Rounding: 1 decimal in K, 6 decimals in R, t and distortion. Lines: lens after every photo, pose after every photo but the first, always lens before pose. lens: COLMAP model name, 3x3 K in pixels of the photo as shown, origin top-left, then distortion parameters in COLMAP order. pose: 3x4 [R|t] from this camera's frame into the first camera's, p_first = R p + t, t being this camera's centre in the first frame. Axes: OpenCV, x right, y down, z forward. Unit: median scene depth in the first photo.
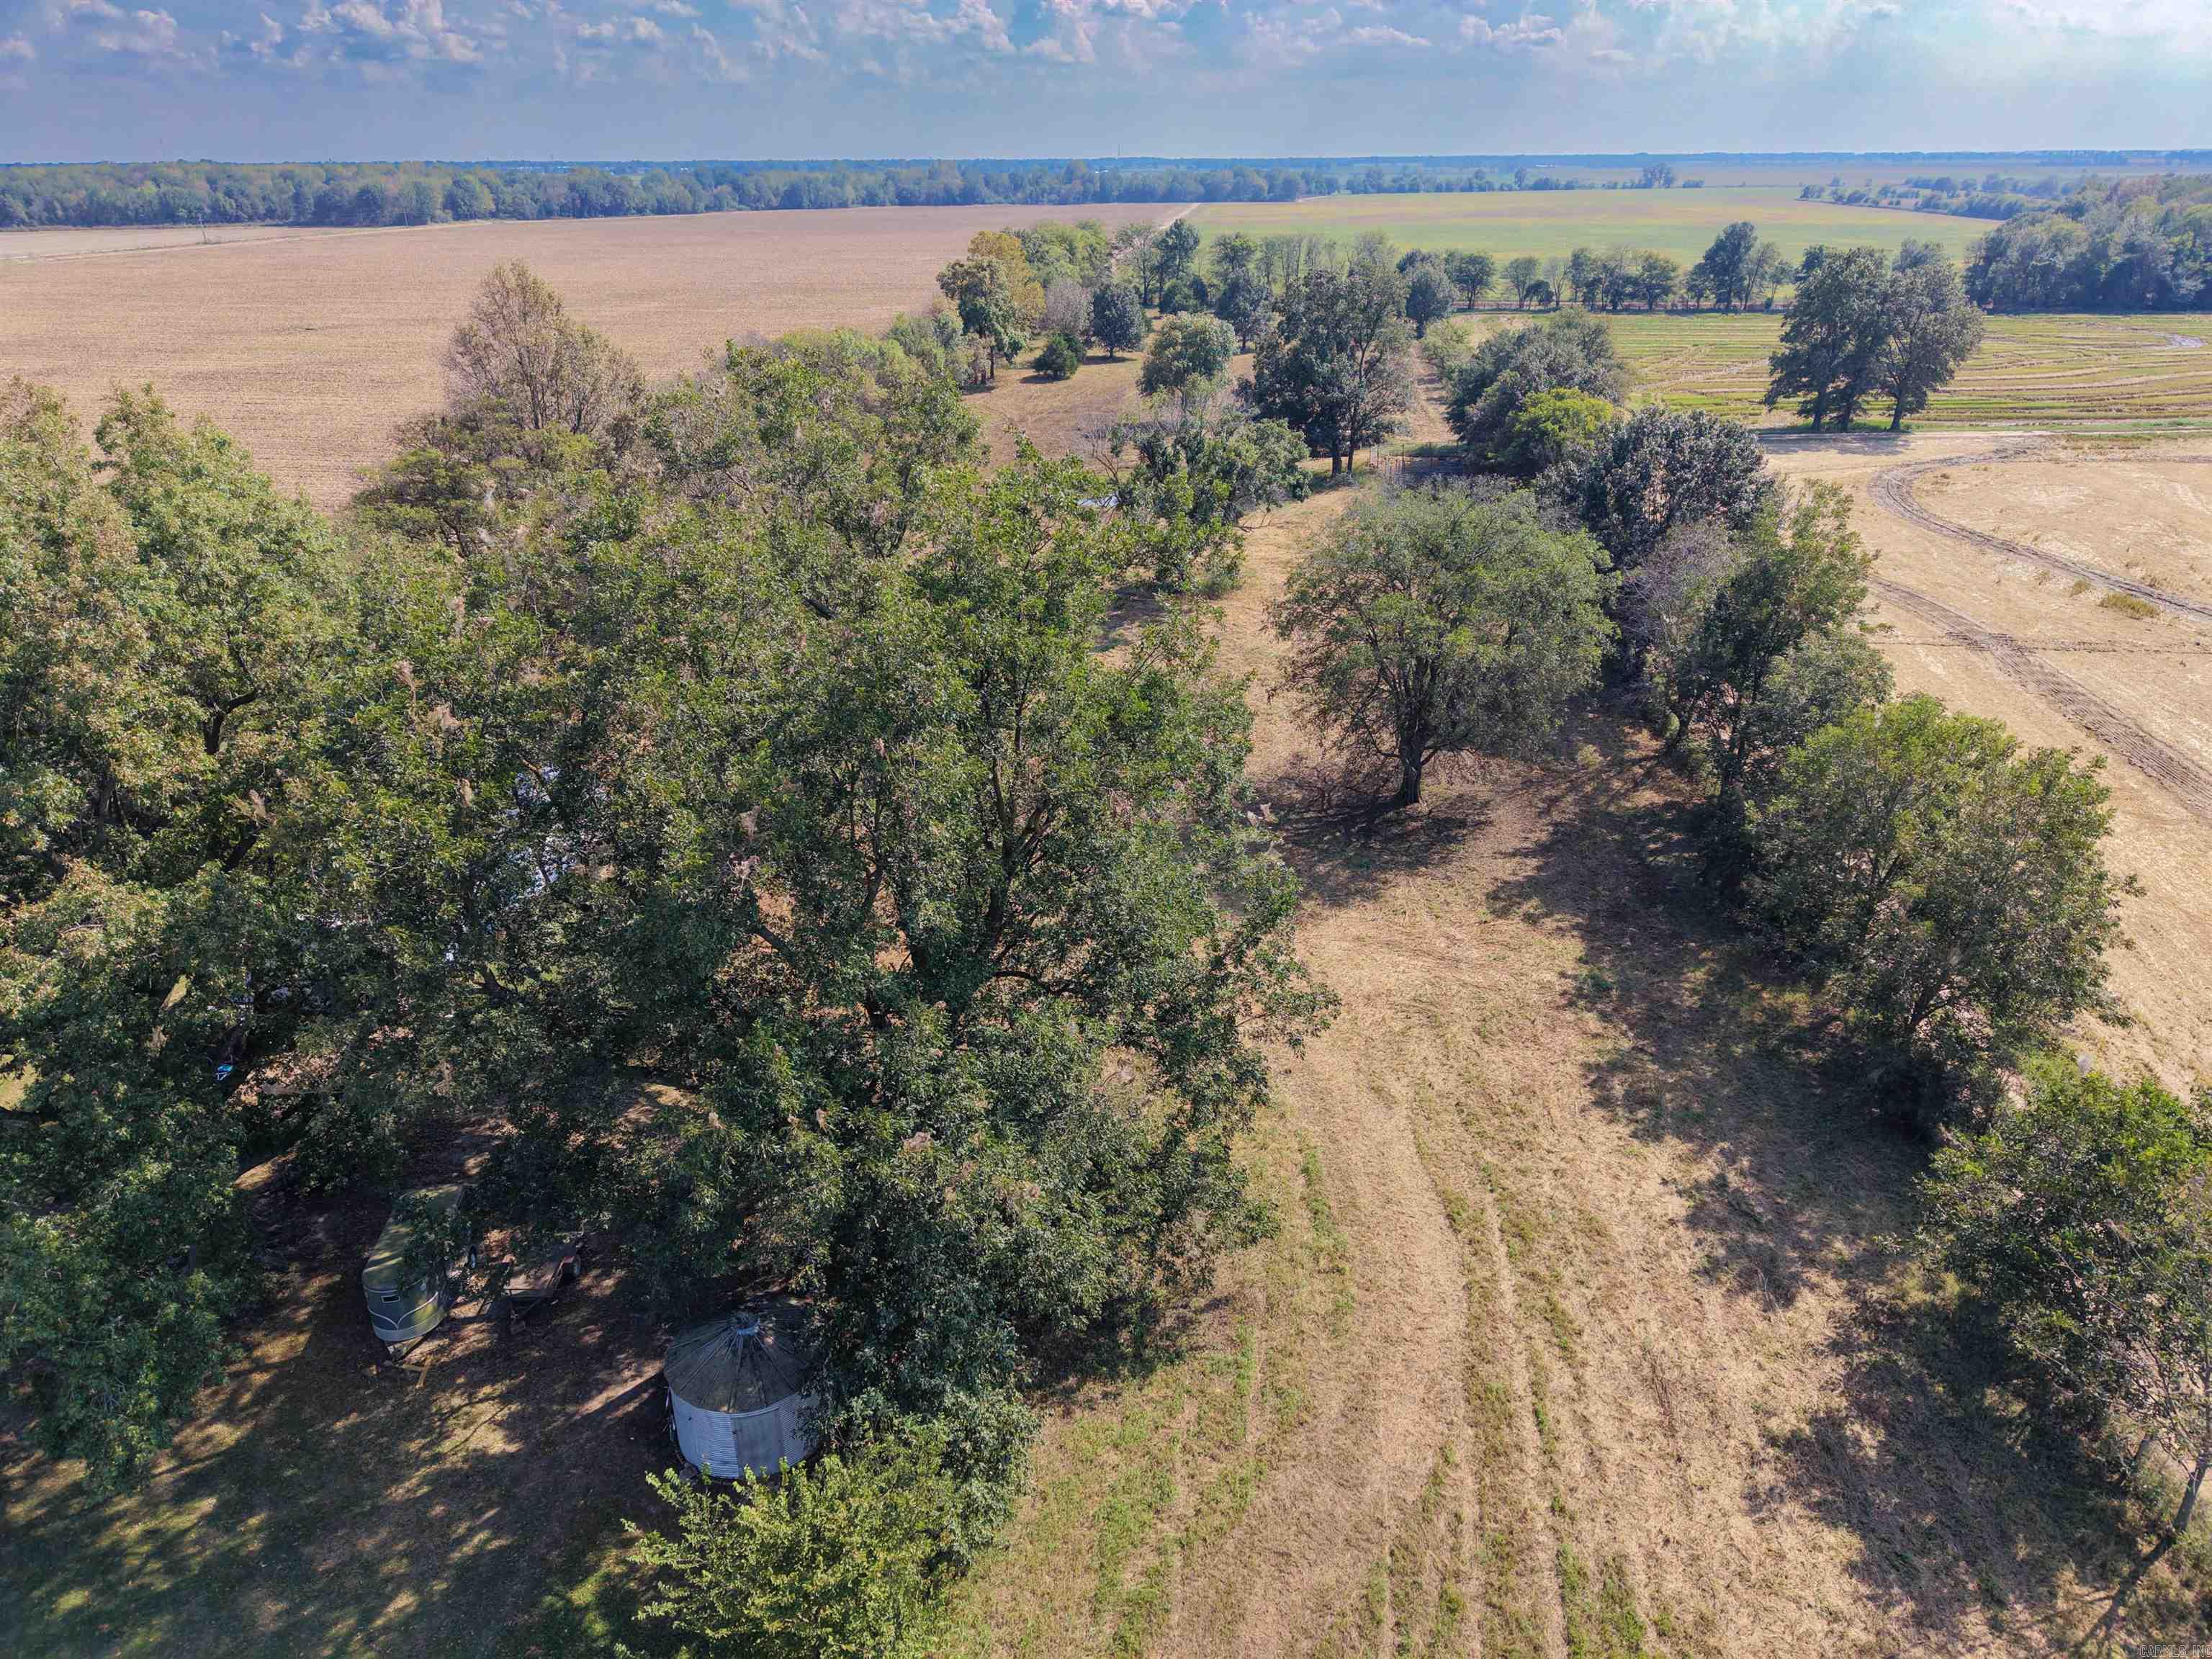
lens RADIAL K [[1538.5, 0, 1078.5], [0, 1538.5, 827.7], [0, 0, 1]] dist [0.008683, -0.003381]
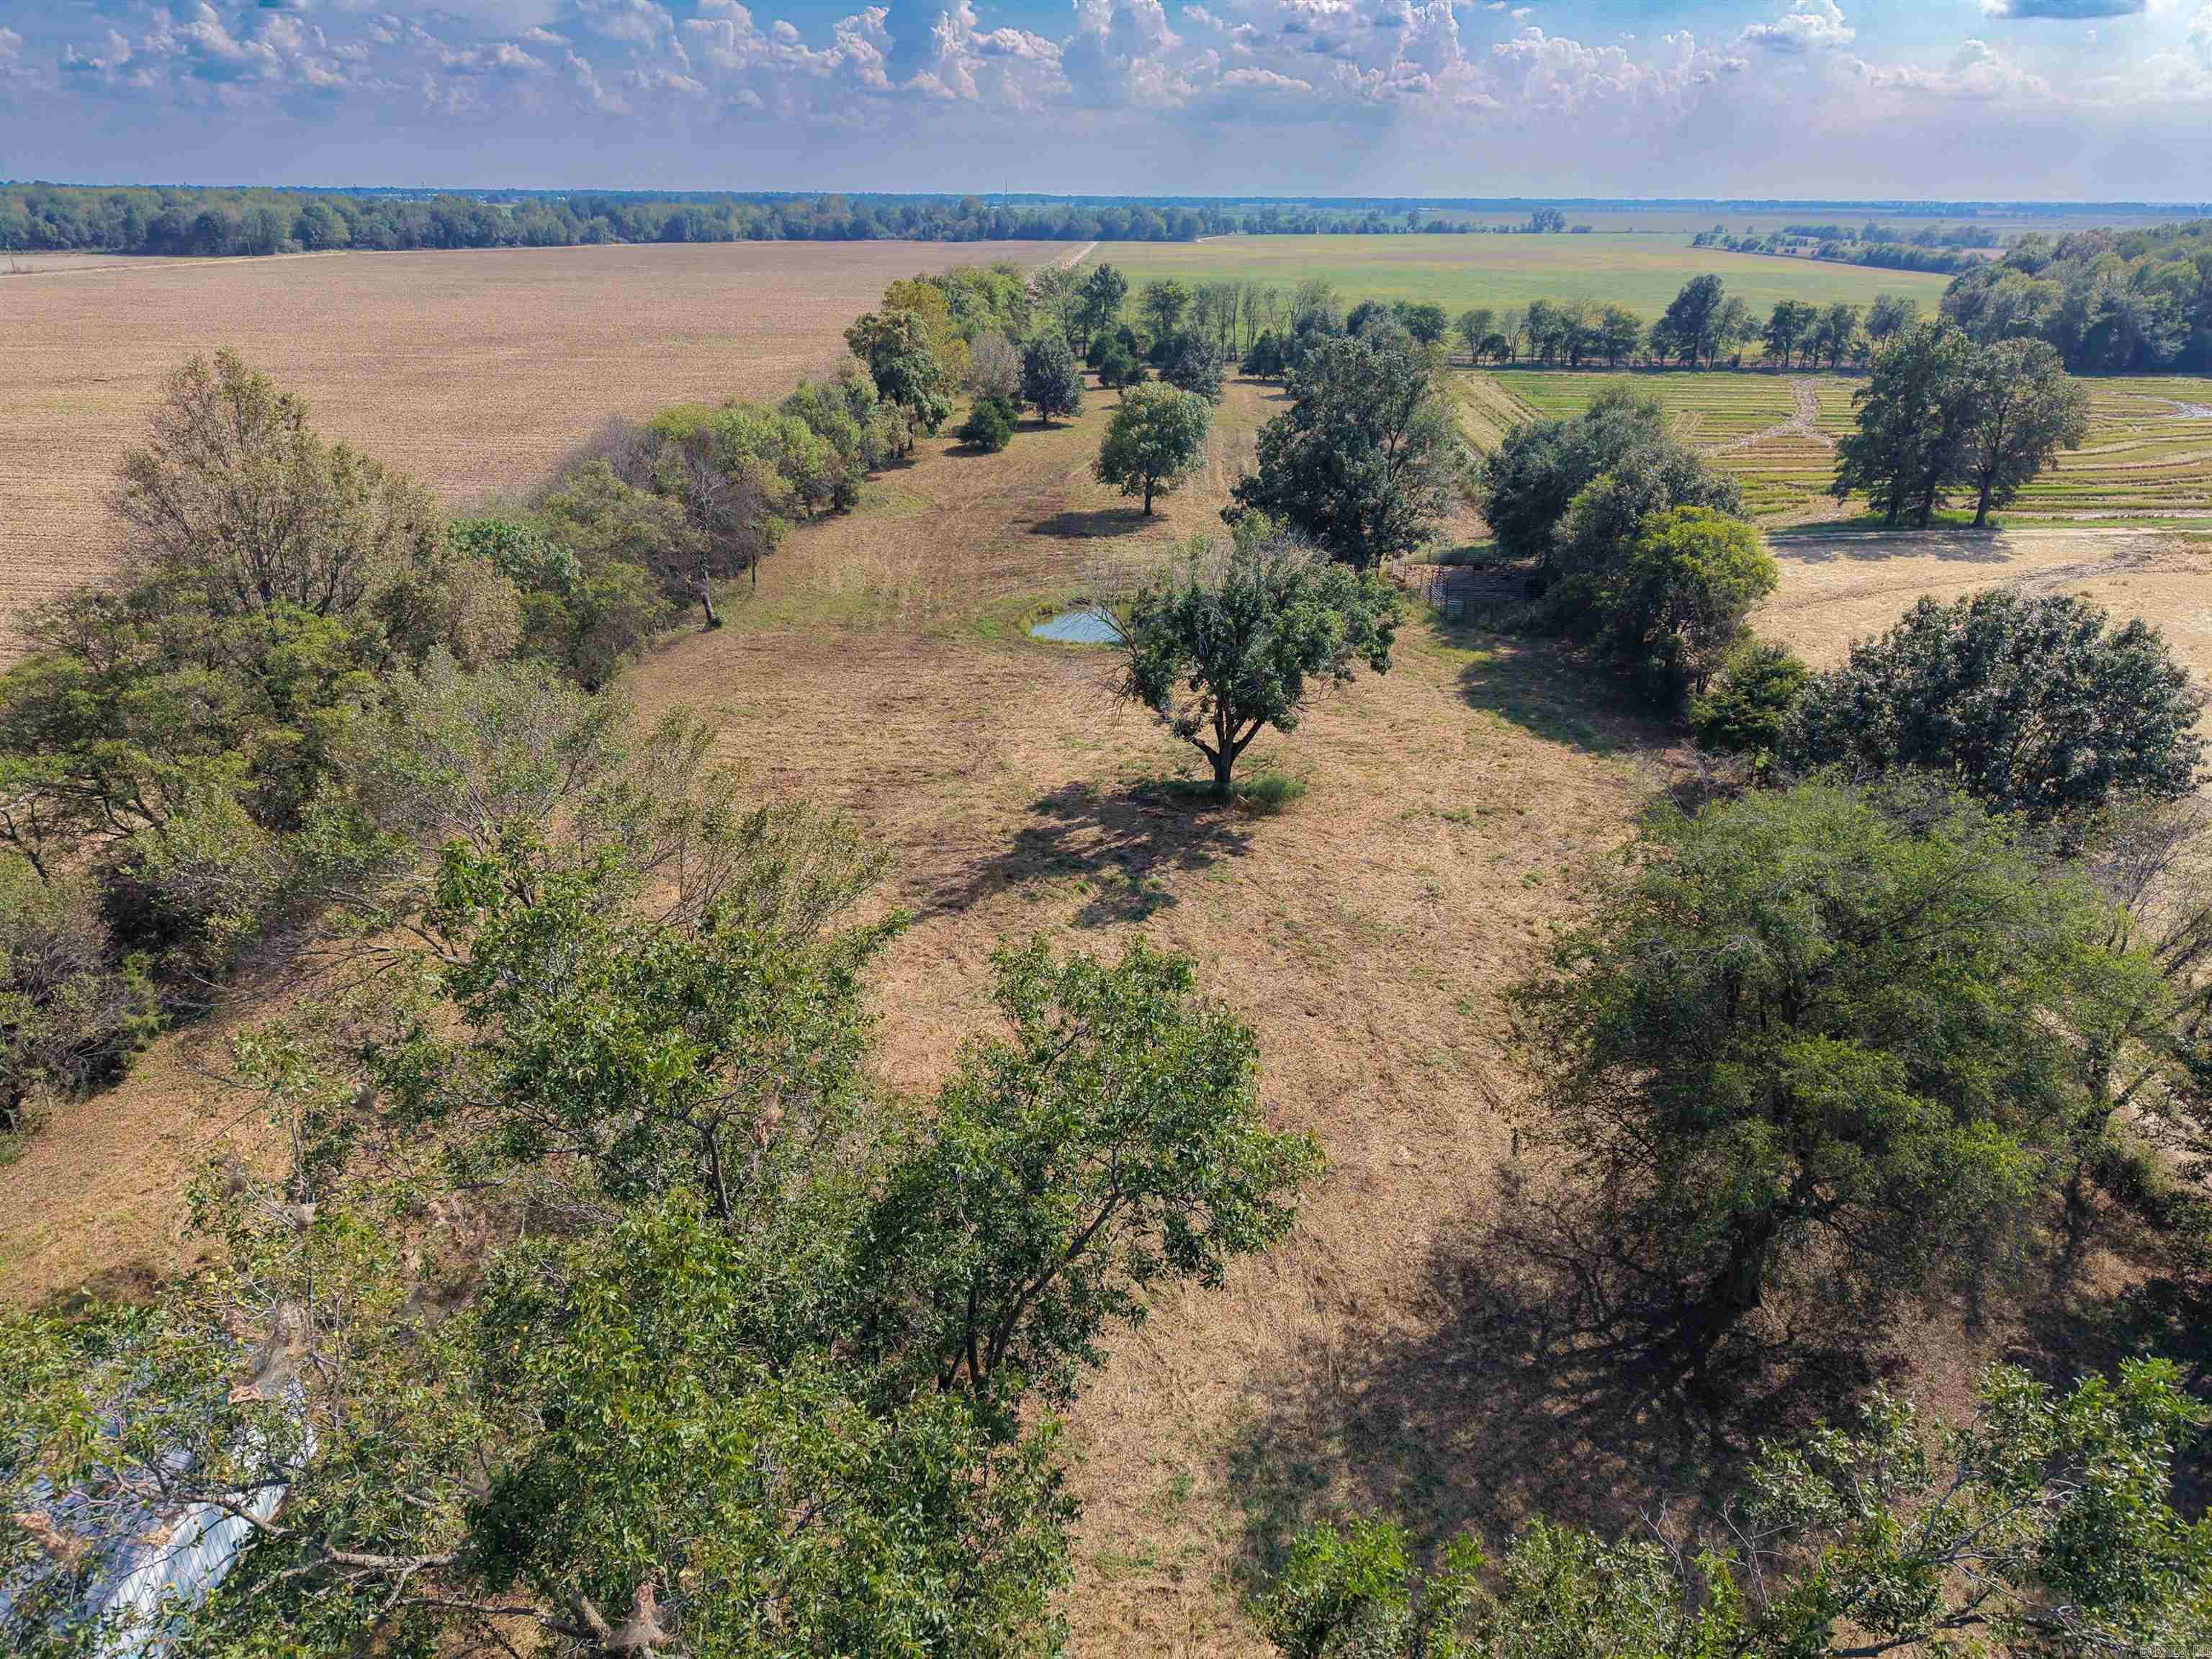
lens RADIAL K [[1520.0, 0, 1106.0], [0, 1520.0, 829.5], [0, 0, 1]] dist [0.007428, -0.001868]
pose [[0.996113, -0.020655, 0.085625, -0.018710], [0.021910, 0.999665, -0.013742, -0.050083], [-0.085313, 0.015565, 0.996233, 0.112966]]
